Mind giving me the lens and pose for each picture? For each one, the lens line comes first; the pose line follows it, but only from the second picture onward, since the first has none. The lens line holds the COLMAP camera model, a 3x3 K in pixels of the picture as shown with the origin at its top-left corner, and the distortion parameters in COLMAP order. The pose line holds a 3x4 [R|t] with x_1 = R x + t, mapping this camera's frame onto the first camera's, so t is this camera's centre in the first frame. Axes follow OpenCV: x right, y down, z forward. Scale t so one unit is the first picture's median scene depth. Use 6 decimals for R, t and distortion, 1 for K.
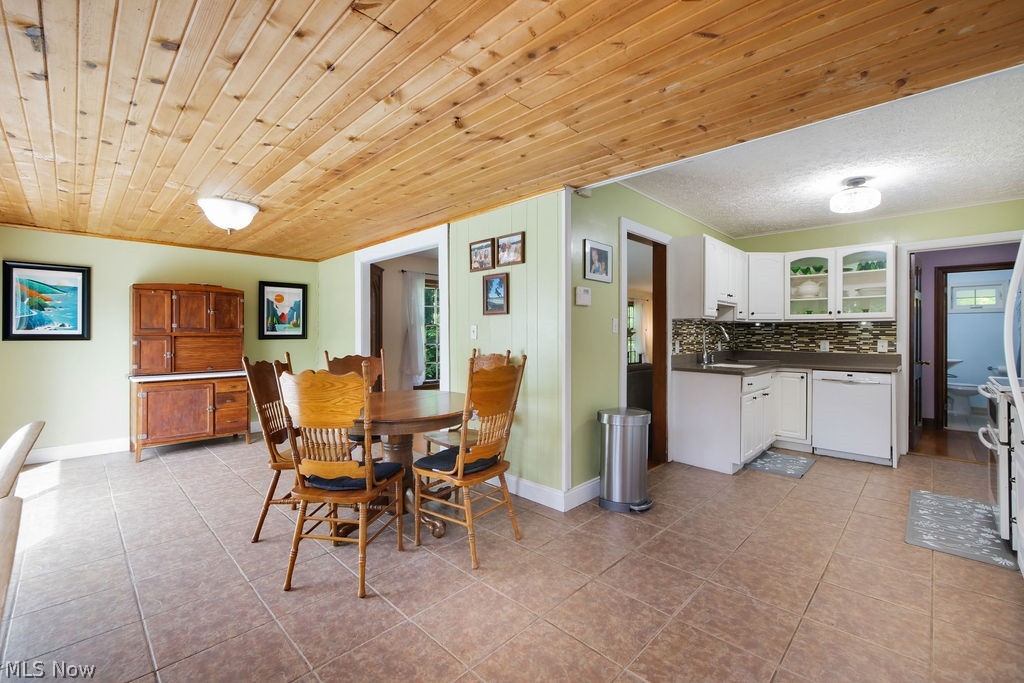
lens RADIAL K [[429.2, 0, 514.1], [0, 429.2, 335.6], [0, 0, 1]] dist [0.001057, -0.000167]
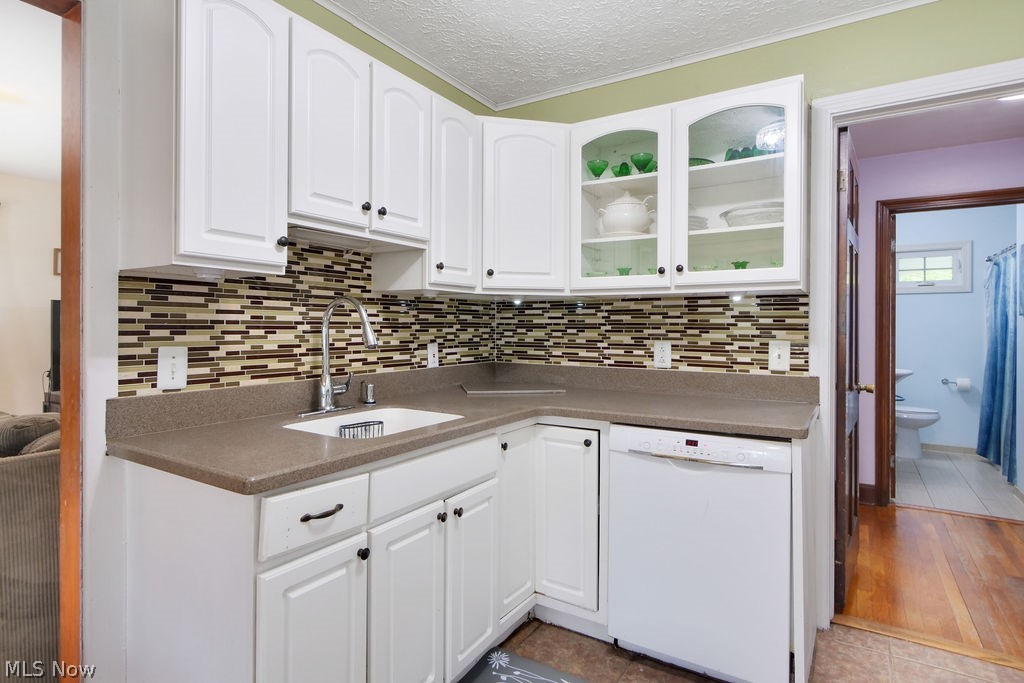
lens RADIAL K [[547.3, 0, 506.4], [0, 547.3, 327.7], [0, 0, 1]] dist [0.001326, -0.000833]
pose [[0.979353, 0.001029, 0.202156, 0.493266], [-0.000715, 0.999998, -0.001626, -0.000918], [-0.202157, 0.001448, 0.979352, 0.537802]]
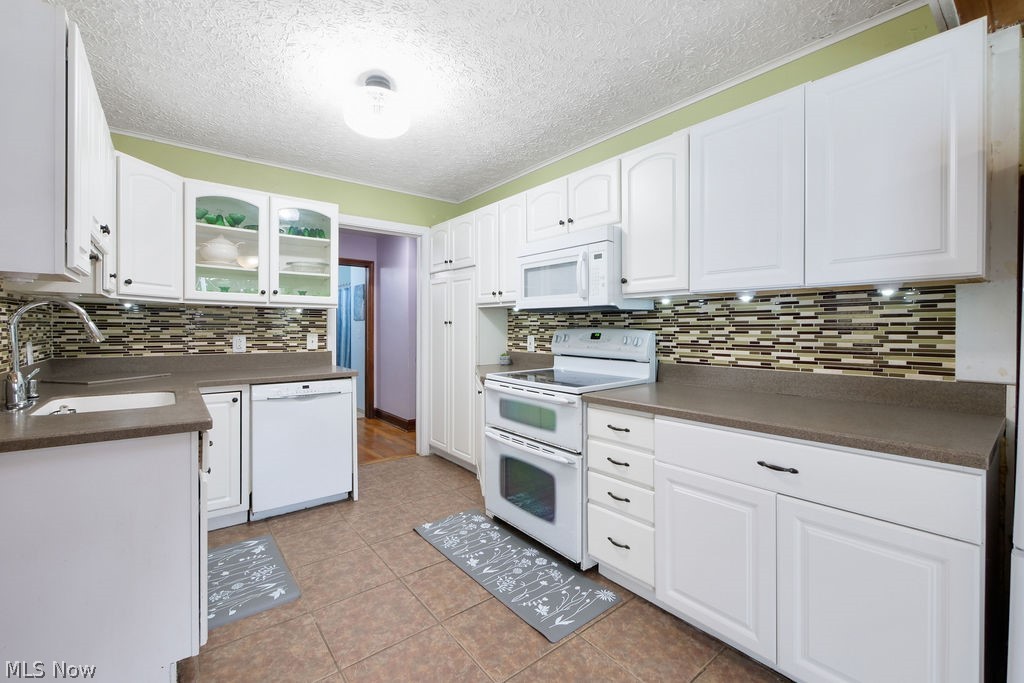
lens RADIAL K [[429.2, 0, 510.1], [0, 429.2, 331.3], [0, 0, 1]] dist [0.001057, -0.000167]
pose [[0.123634, -0.010112, 0.992276, 0.140441], [-0.001923, 0.999944, 0.010430, -0.002168], [-0.992326, -0.003197, 0.123607, 0.544608]]
